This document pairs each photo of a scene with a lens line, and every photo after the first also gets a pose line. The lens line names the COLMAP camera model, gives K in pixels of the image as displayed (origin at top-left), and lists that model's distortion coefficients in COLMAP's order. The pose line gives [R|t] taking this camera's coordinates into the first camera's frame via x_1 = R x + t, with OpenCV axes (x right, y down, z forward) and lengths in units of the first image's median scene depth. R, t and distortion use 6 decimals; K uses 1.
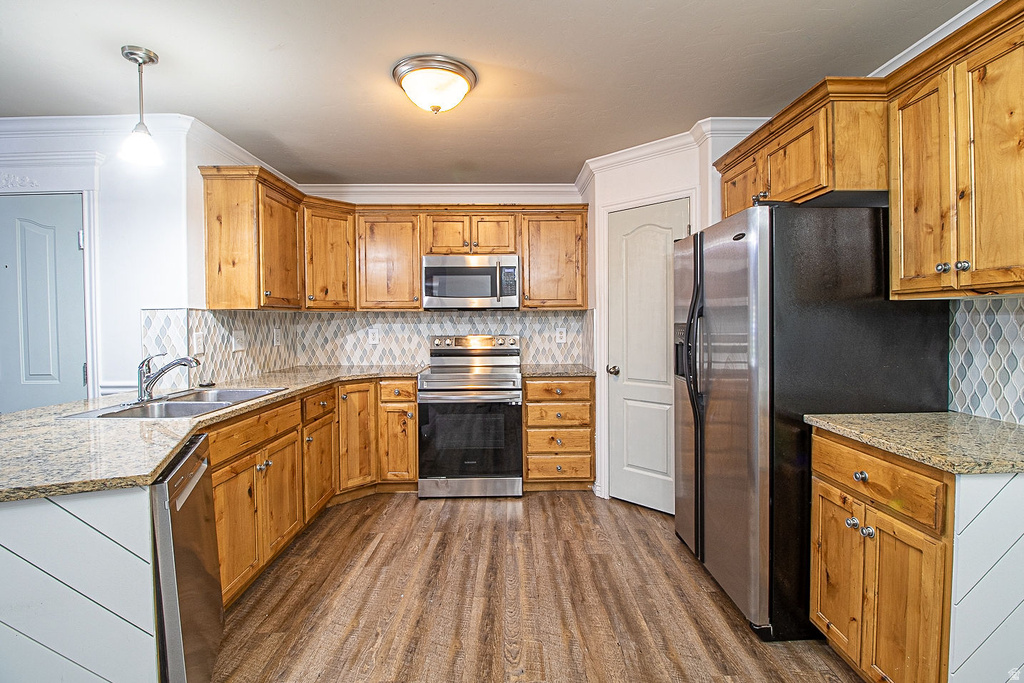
lens RADIAL K [[473.4, 0, 518.6], [0, 473.4, 329.8], [0, 0, 1]] dist [0.000731, -0.013428]
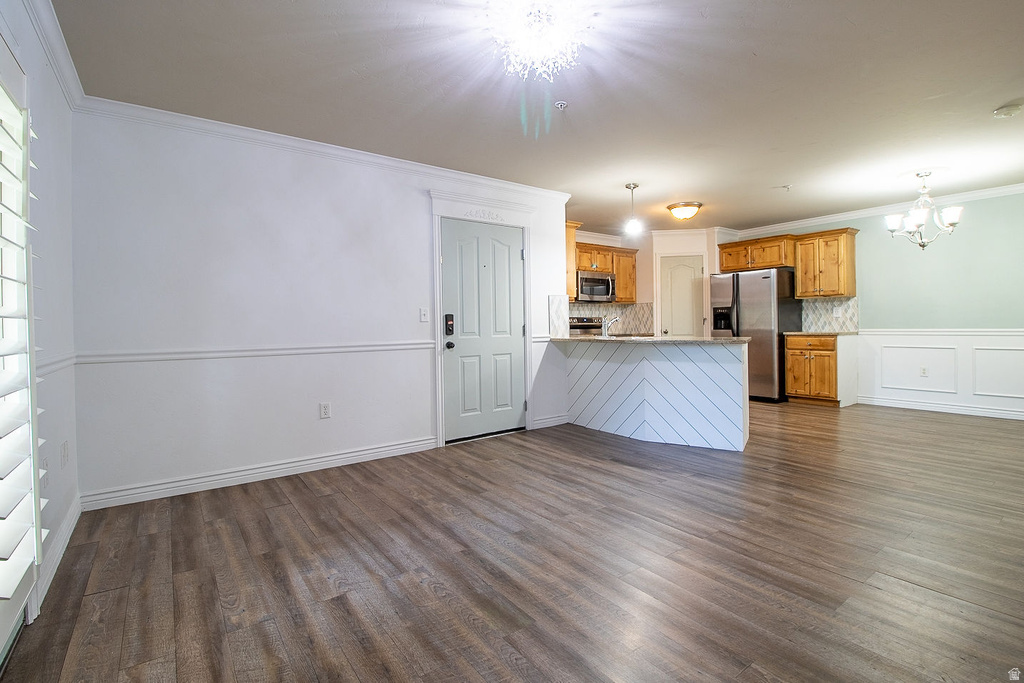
lens RADIAL K [[473.4, 0, 518.6], [0, 473.4, 329.8], [0, 0, 1]] dist [0.000731, -0.013428]
pose [[0.813167, -0.010746, 0.581932, -1.802730], [0.020951, 0.999722, -0.010816, 0.100424], [-0.581654, 0.020987, 0.813166, -0.395315]]
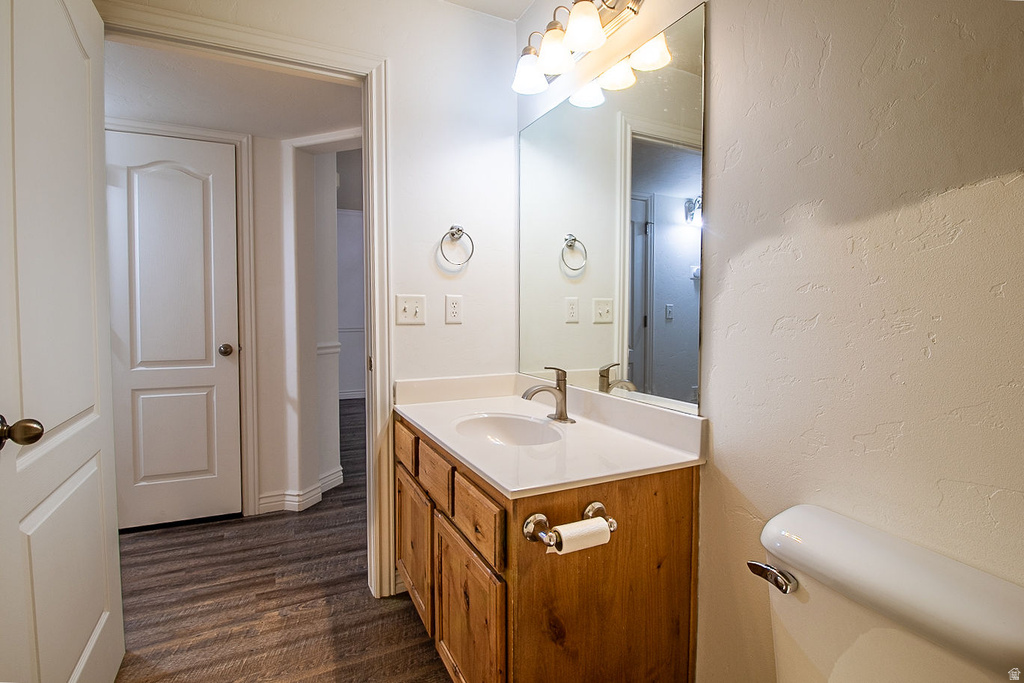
lens RADIAL K [[482.6, 0, 520.8], [0, 482.6, 330.5], [0, 0, 1]] dist [0.000790, -0.013254]
pose [[0.453092, 0.051488, -0.889976, 0.332702], [-0.029971, 0.998646, 0.042516, 0.057098], [0.890960, 0.007410, 0.454022, -0.666791]]
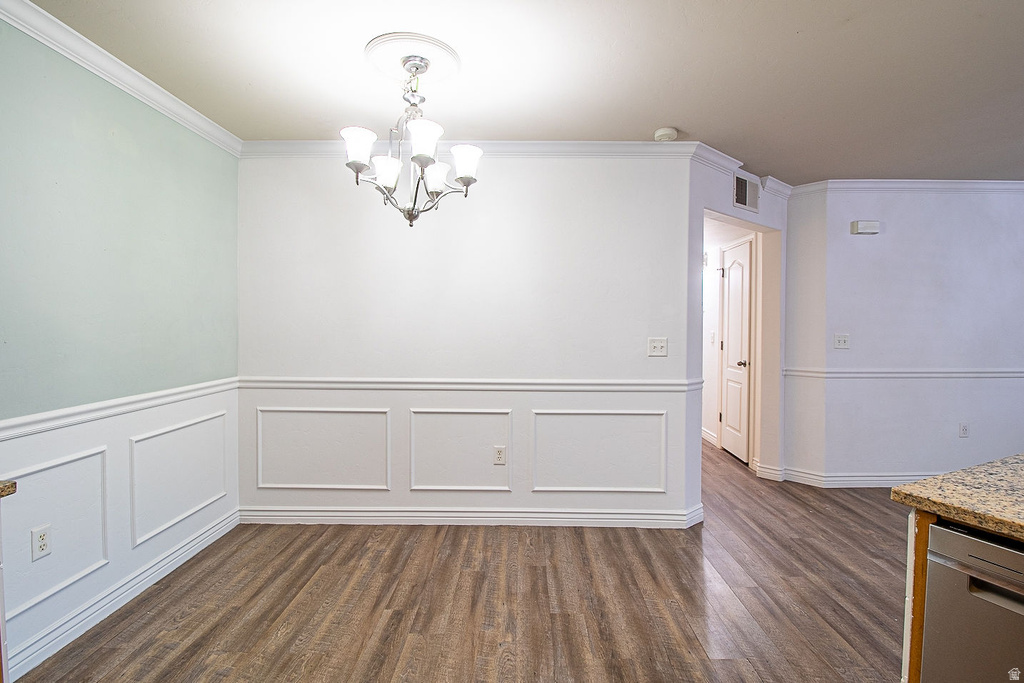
lens RADIAL K [[473.4, 0, 518.6], [0, 473.4, 329.8], [0, 0, 1]] dist [0.000731, -0.013428]
pose [[-0.999553, 0.005439, 0.029390, -0.034782], [0.006422, 0.999419, 0.033487, -0.015168], [-0.029191, 0.033660, -0.999007, 0.775798]]
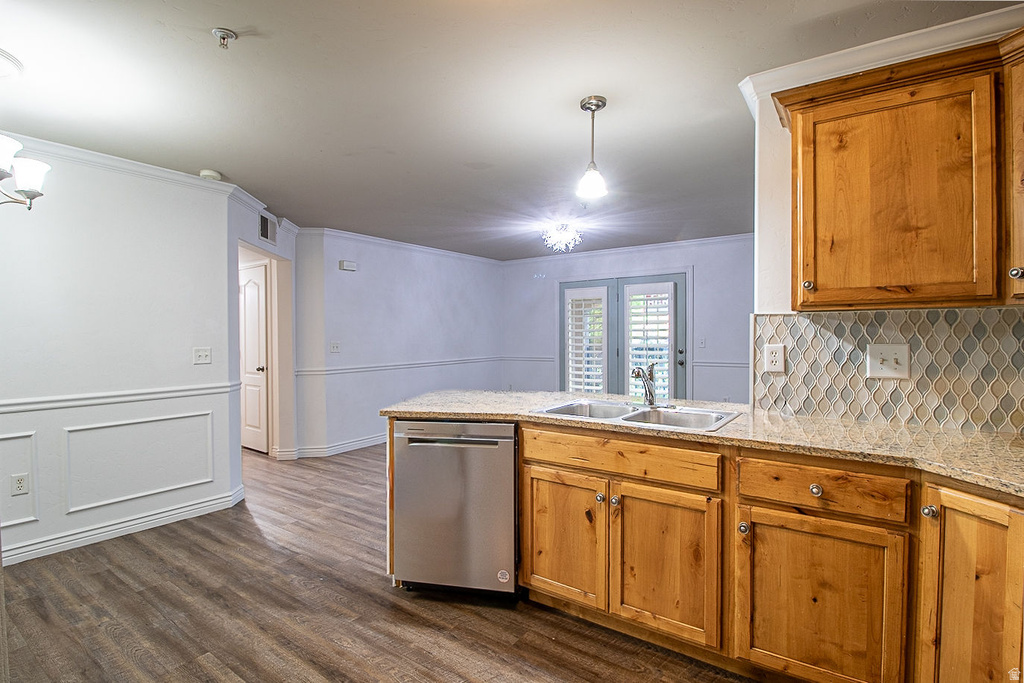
lens RADIAL K [[494.1, 0, 496.7], [0, 494.1, 343.4], [0, 0, 1]] dist [0.000075, -0.013112]
pose [[-0.605641, 0.026967, -0.795281, 0.226063], [-0.005528, 0.999259, 0.038093, -0.022815], [0.795719, 0.027467, -0.605043, 1.064093]]
